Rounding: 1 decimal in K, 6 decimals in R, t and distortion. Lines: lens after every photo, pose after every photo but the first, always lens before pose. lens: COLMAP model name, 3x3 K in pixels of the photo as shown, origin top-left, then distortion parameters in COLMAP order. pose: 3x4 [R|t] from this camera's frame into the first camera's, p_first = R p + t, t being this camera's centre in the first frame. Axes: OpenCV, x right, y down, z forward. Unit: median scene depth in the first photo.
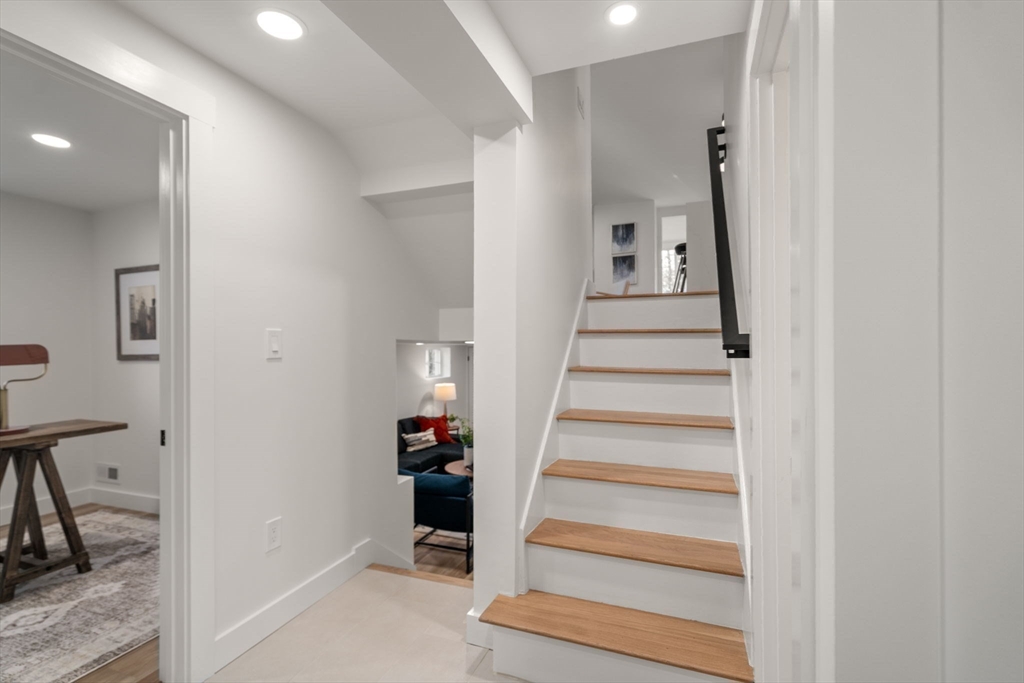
lens RADIAL K [[474.3, 0, 514.7], [0, 474.3, 344.7], [0, 0, 1]] dist [-0.001664, -0.000147]
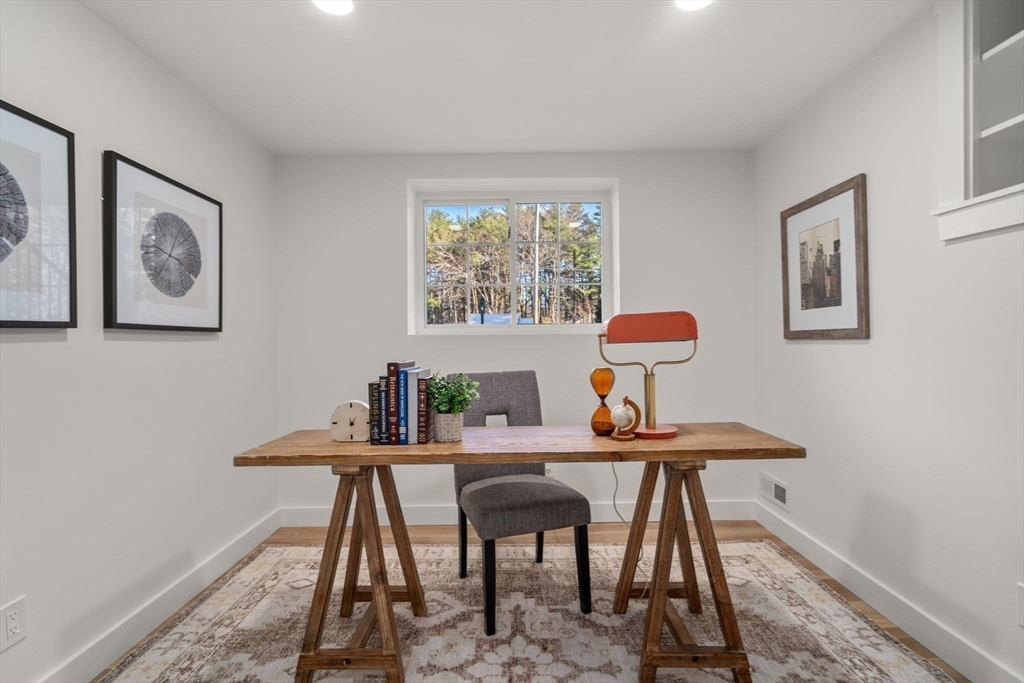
lens RADIAL K [[467.8, 0, 511.0], [0, 467.8, 340.0], [0, 0, 1]] dist [-0.001343, -0.000012]
pose [[0.346551, 0.005726, -0.938013, -0.332173], [0.013237, 0.999852, 0.010994, 0.021608], [0.937938, -0.016227, 0.346424, 0.382402]]
